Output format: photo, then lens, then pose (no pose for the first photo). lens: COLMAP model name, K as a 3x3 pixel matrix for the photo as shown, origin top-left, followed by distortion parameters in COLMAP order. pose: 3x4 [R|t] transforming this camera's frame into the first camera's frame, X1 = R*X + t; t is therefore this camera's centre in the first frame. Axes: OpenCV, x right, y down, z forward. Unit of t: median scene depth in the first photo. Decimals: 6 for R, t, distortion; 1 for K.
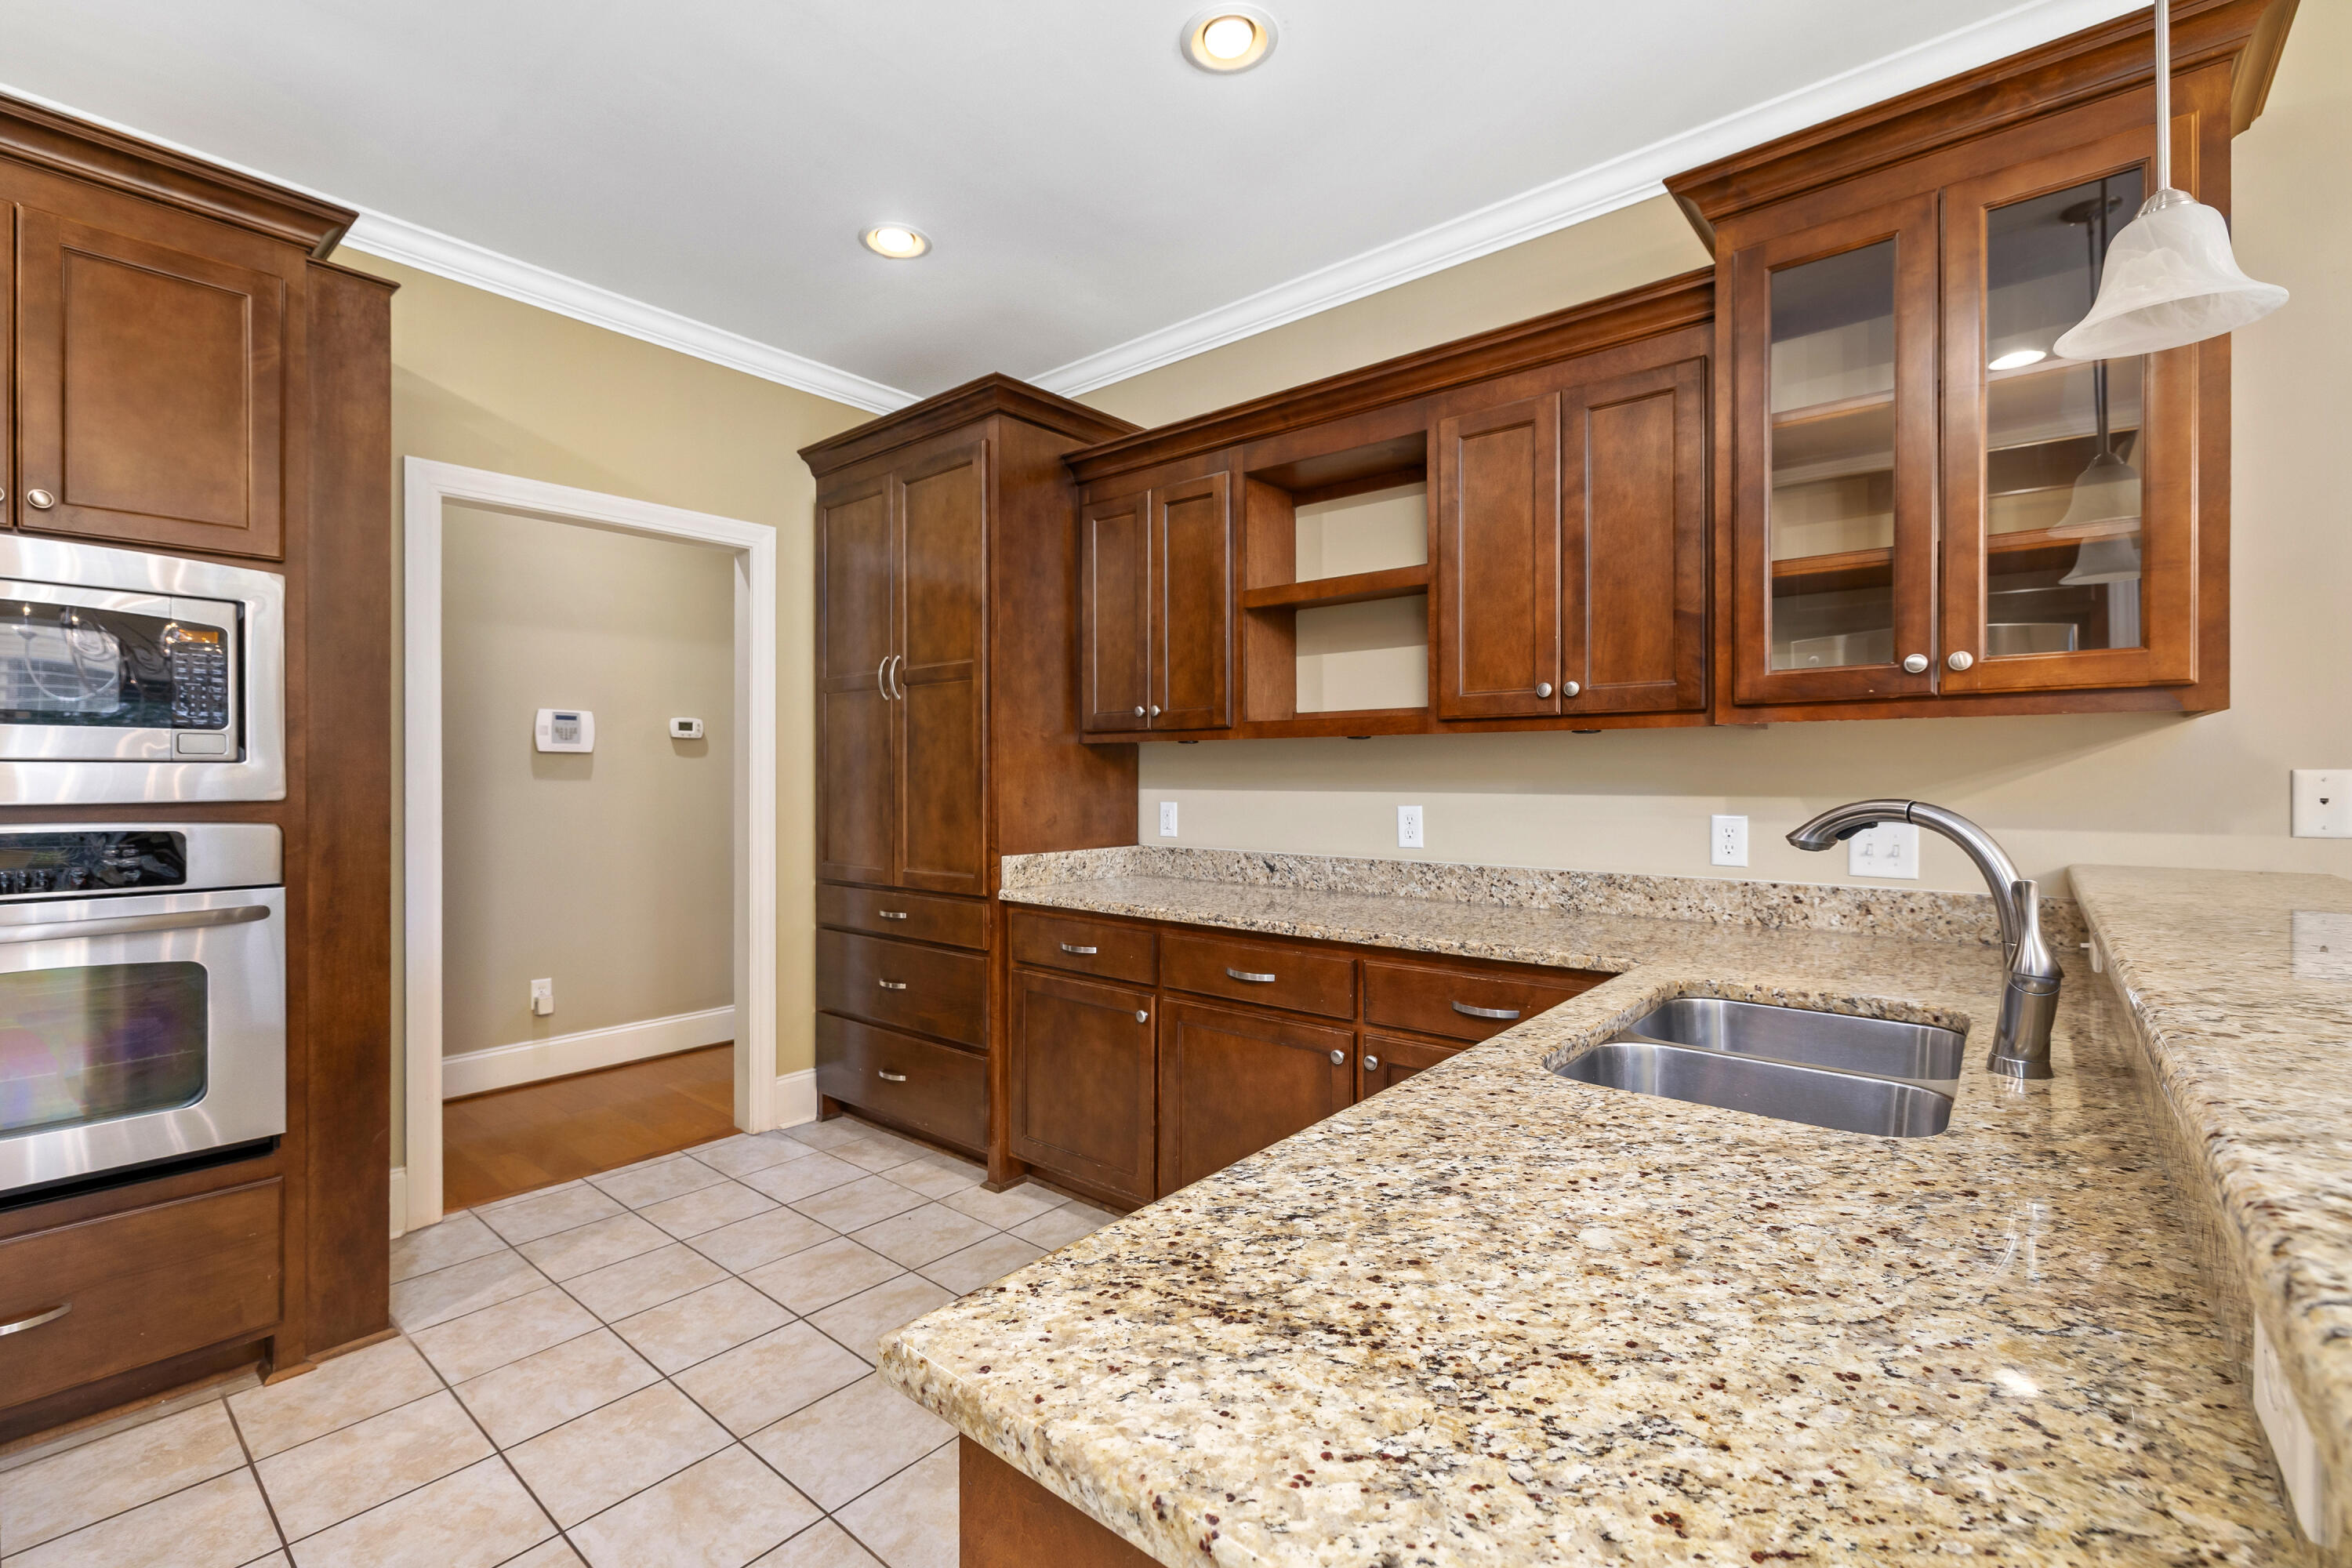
lens RADIAL K [[1028.3, 0, 1158.6], [0, 1028.3, 781.6], [0, 0, 1]] dist [0.000466, 0.000391]
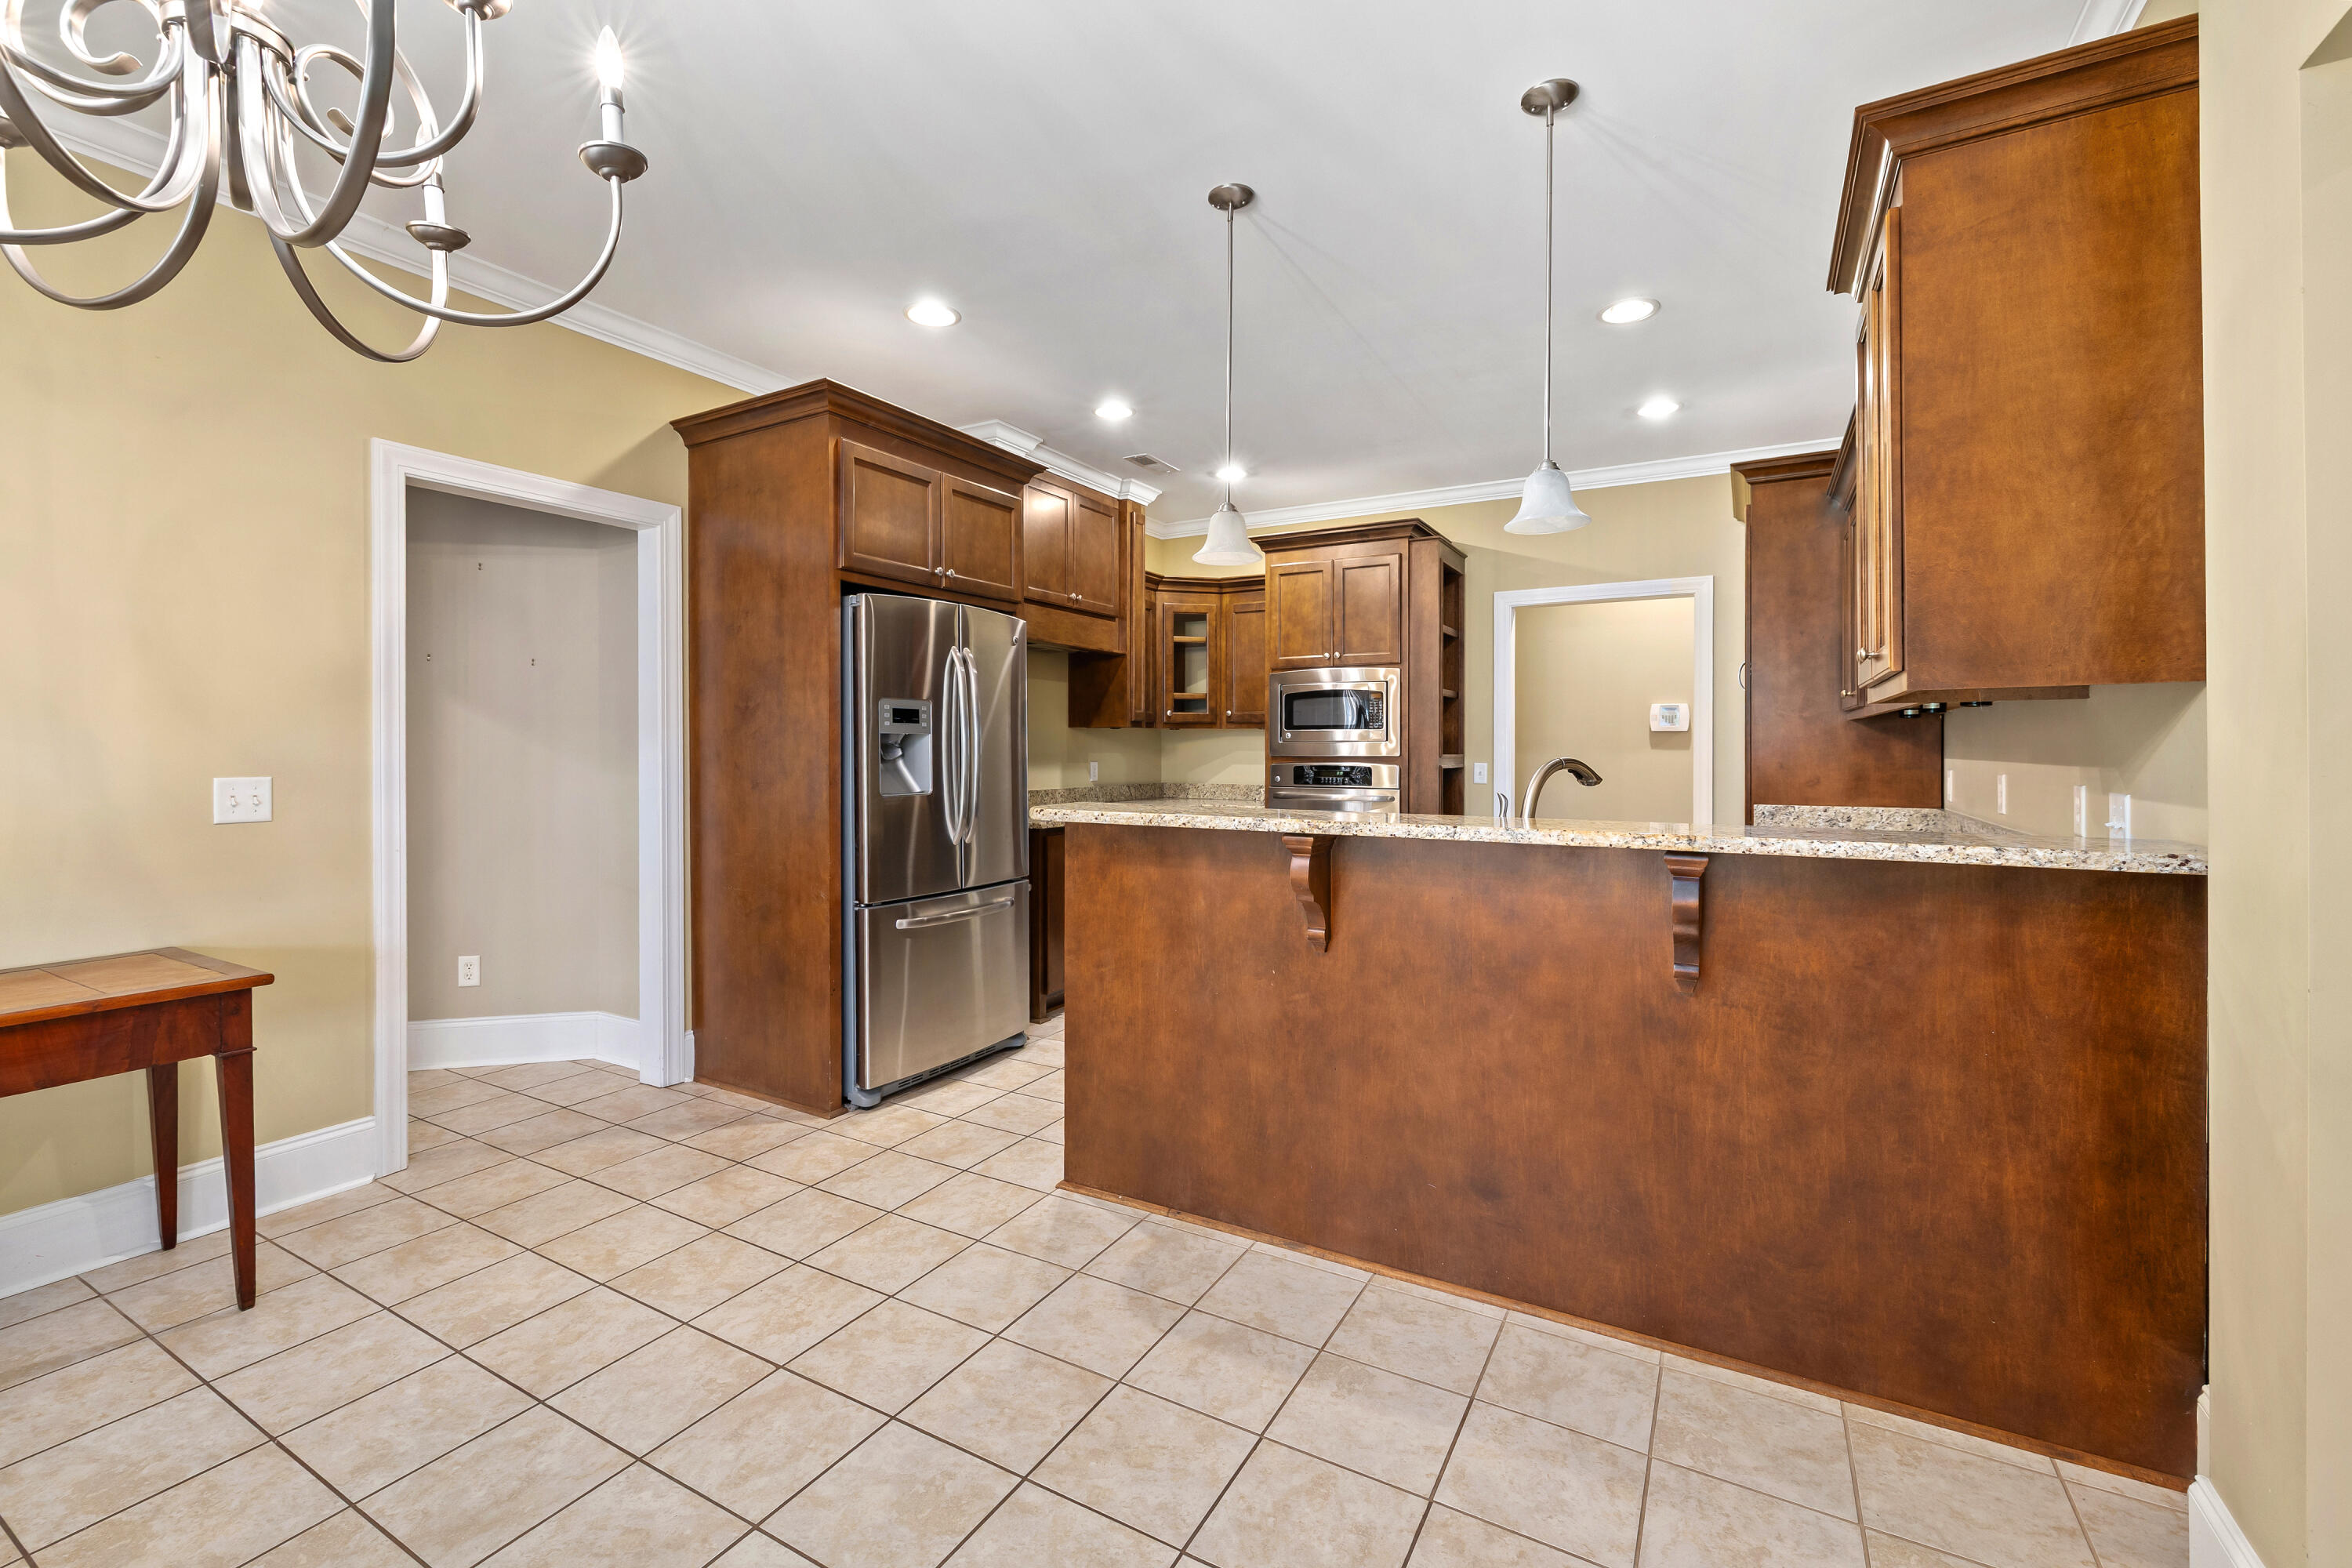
lens RADIAL K [[1028.3, 0, 1136.7], [0, 1028.3, 749.2], [0, 0, 1]] dist [0.000466, 0.000391]
pose [[0.168379, 0.002225, -0.985720, 1.362987], [-0.005394, 0.999985, 0.001335, 0.001020], [0.985708, 0.005092, 0.168388, -0.066172]]
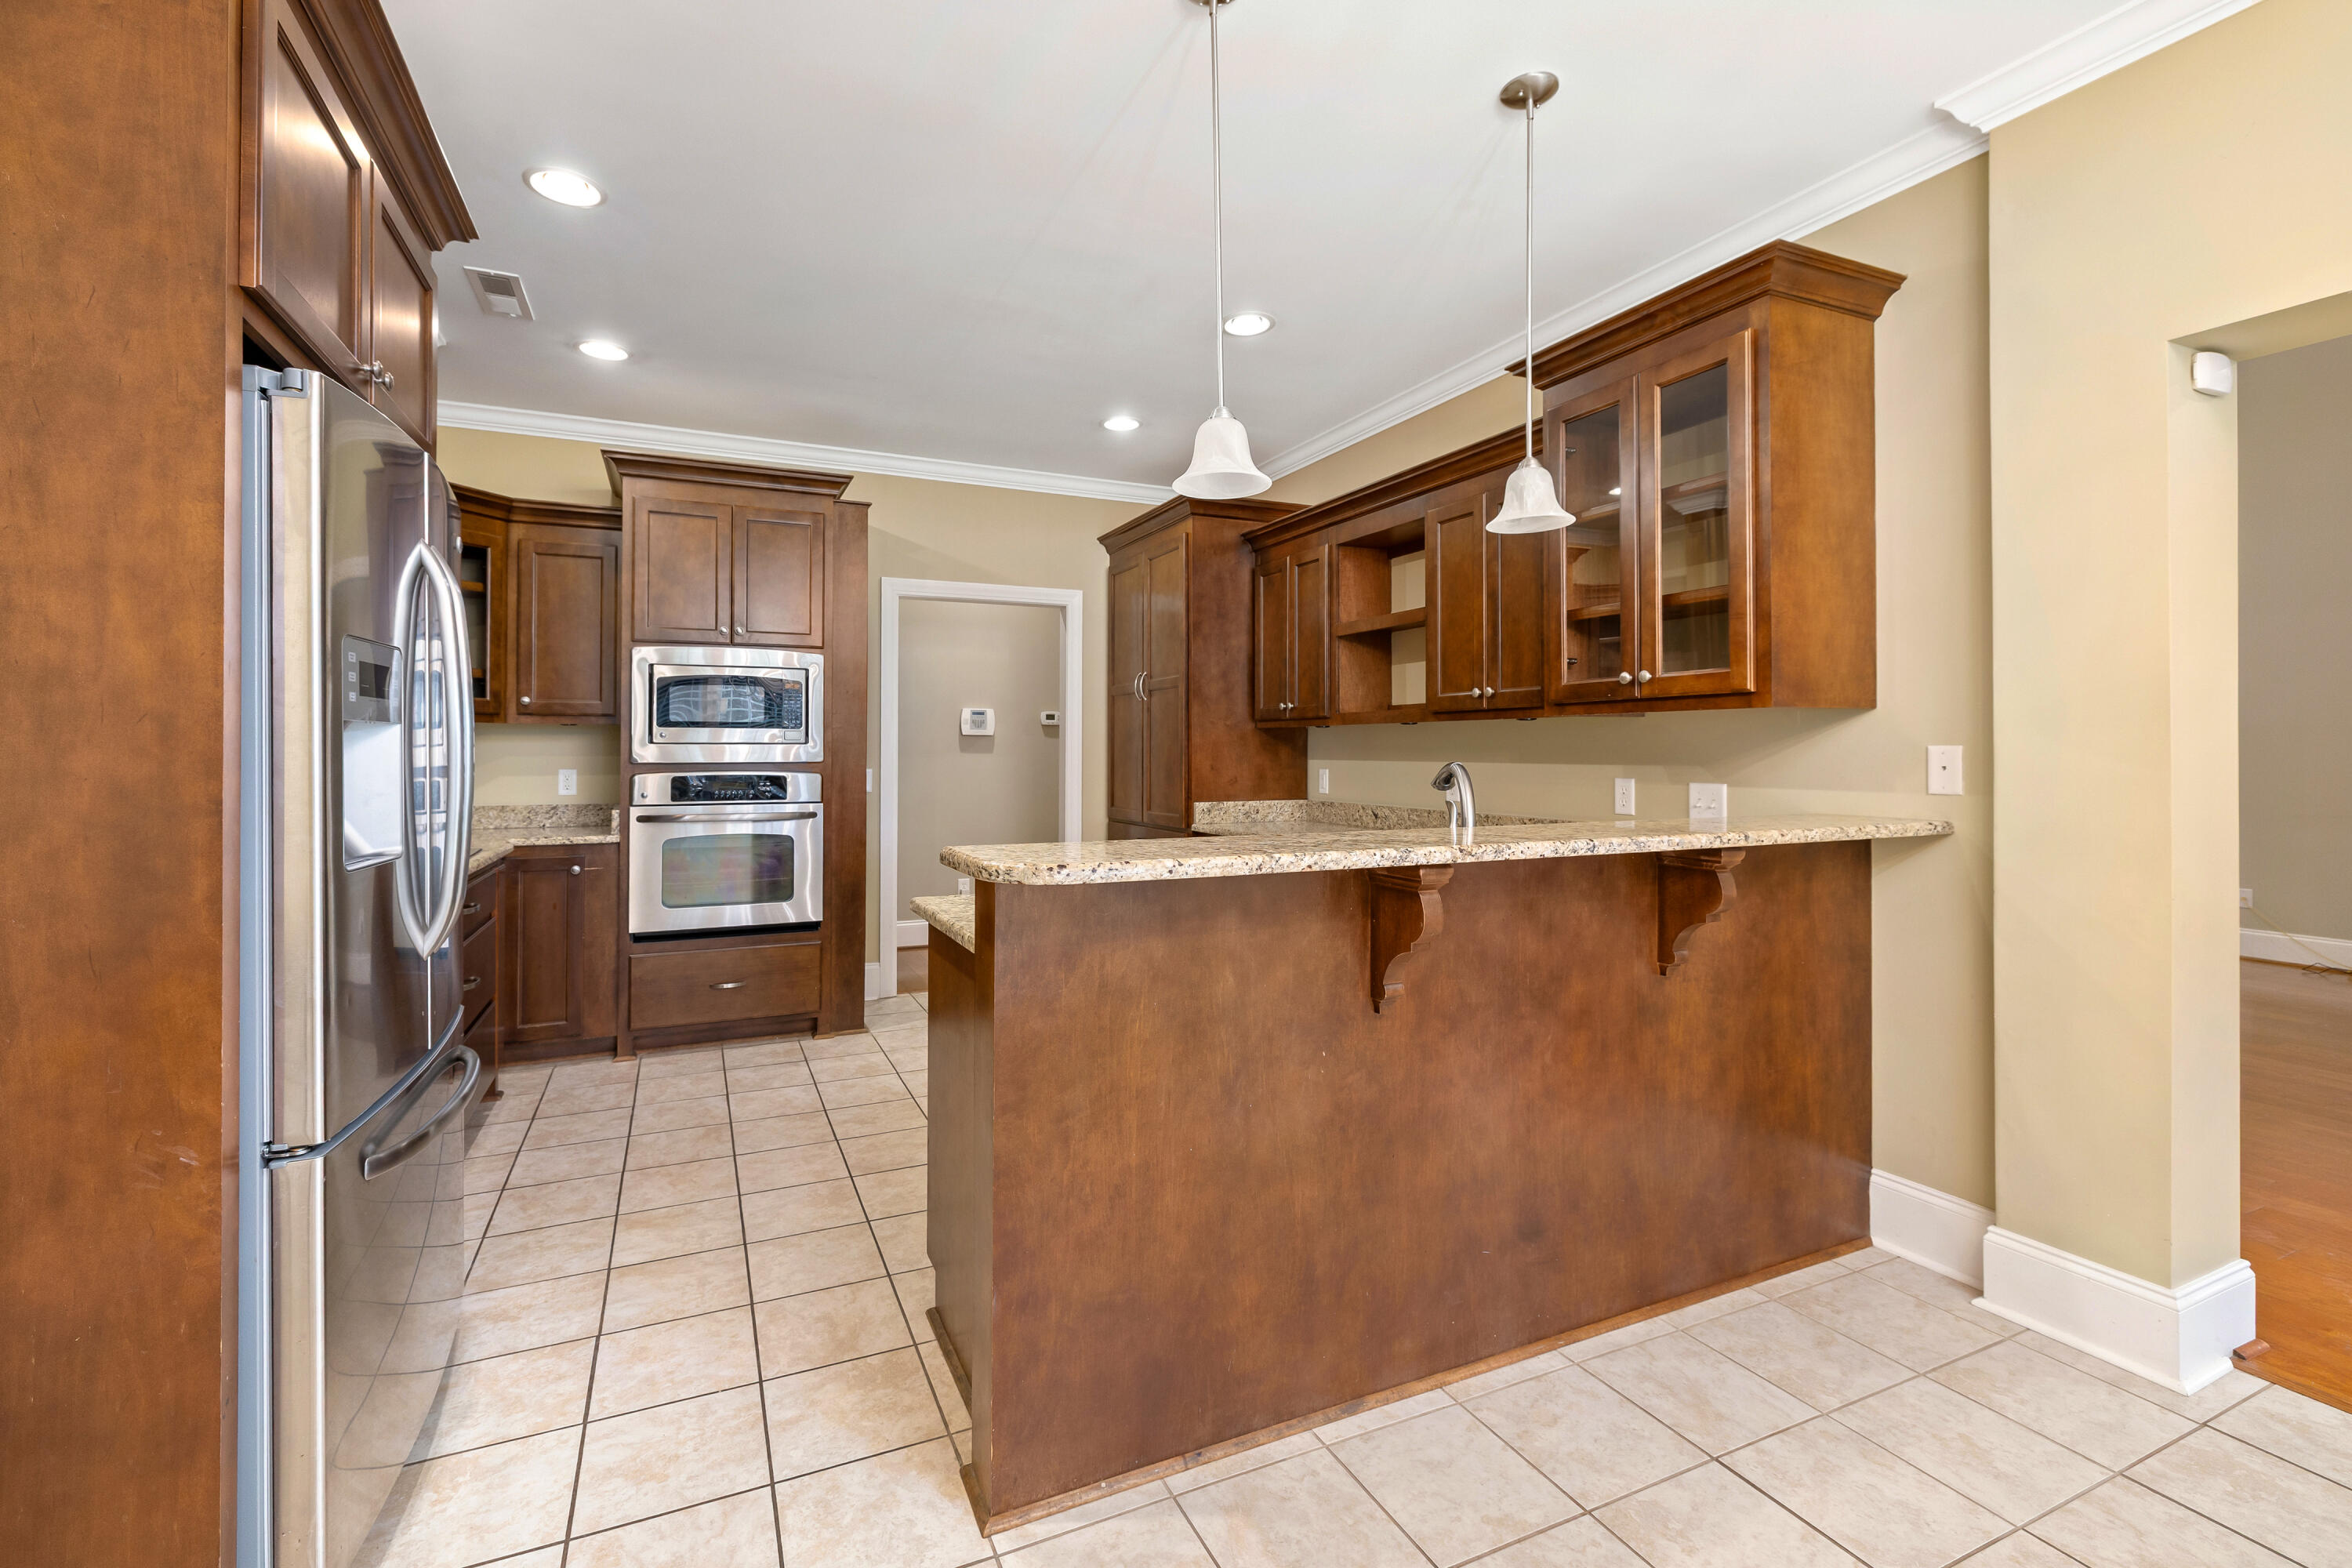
lens RADIAL K [[1016.1, 0, 1146.7], [0, 1016.1, 743.7], [0, 0, 1]] dist [0.000096, 0.000697]
pose [[0.906326, -0.002655, -0.422572, 0.541798], [-0.002106, 0.999939, -0.010799, 0.001626], [0.422575, 0.010677, 0.906265, -0.519475]]
